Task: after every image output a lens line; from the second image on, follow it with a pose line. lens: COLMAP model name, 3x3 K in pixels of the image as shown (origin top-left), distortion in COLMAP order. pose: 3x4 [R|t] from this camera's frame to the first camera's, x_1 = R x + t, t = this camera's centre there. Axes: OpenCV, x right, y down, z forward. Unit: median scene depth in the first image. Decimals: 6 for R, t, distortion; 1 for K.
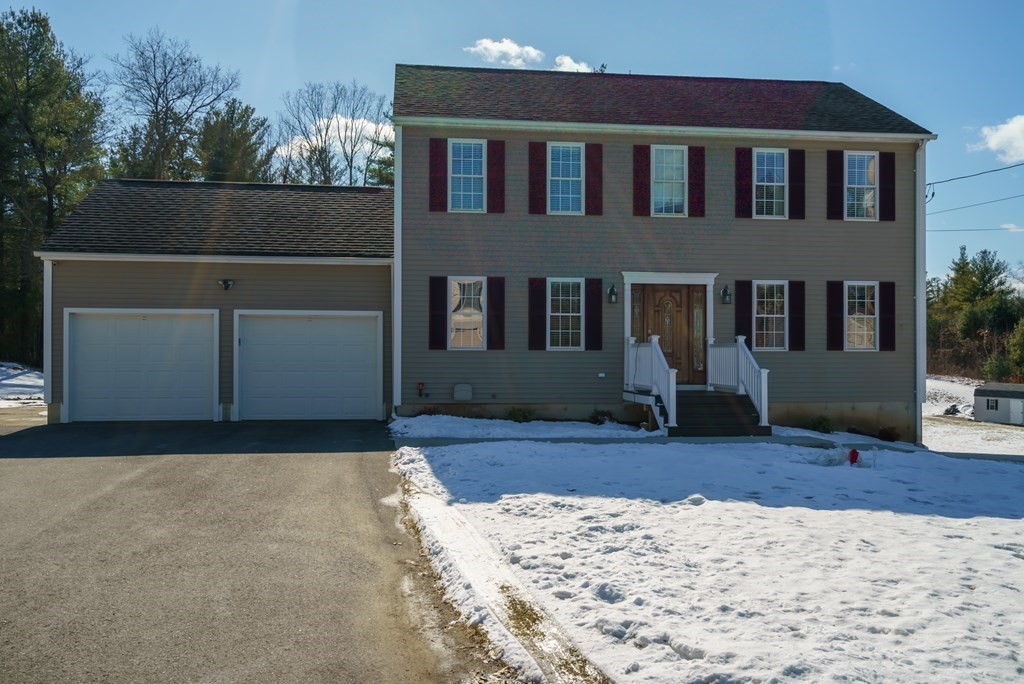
lens RADIAL K [[880.1, 0, 514.5], [0, 880.1, 343.1], [0, 0, 1]] dist [-0.037243, -0.004314]
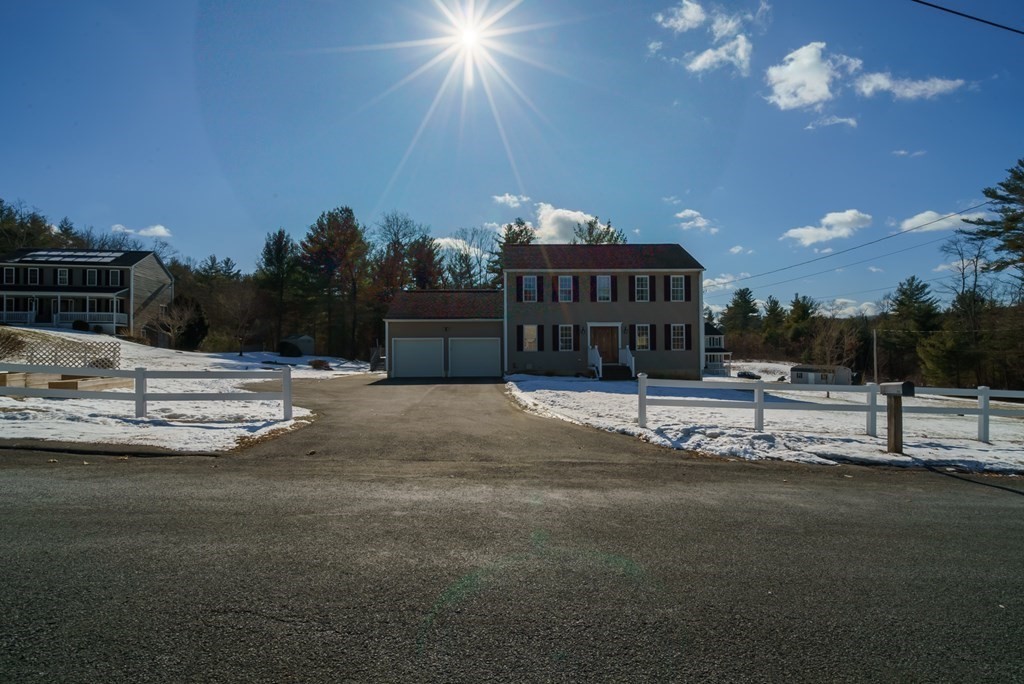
lens RADIAL K [[493.9, 0, 512.5], [0, 493.9, 342.6], [0, 0, 1]] dist [-0.000438, -0.000915]
pose [[0.994113, -0.010786, -0.107814, 0.057330], [0.010096, 0.999925, -0.006944, -0.008956], [0.107881, 0.005815, 0.994147, -0.554889]]
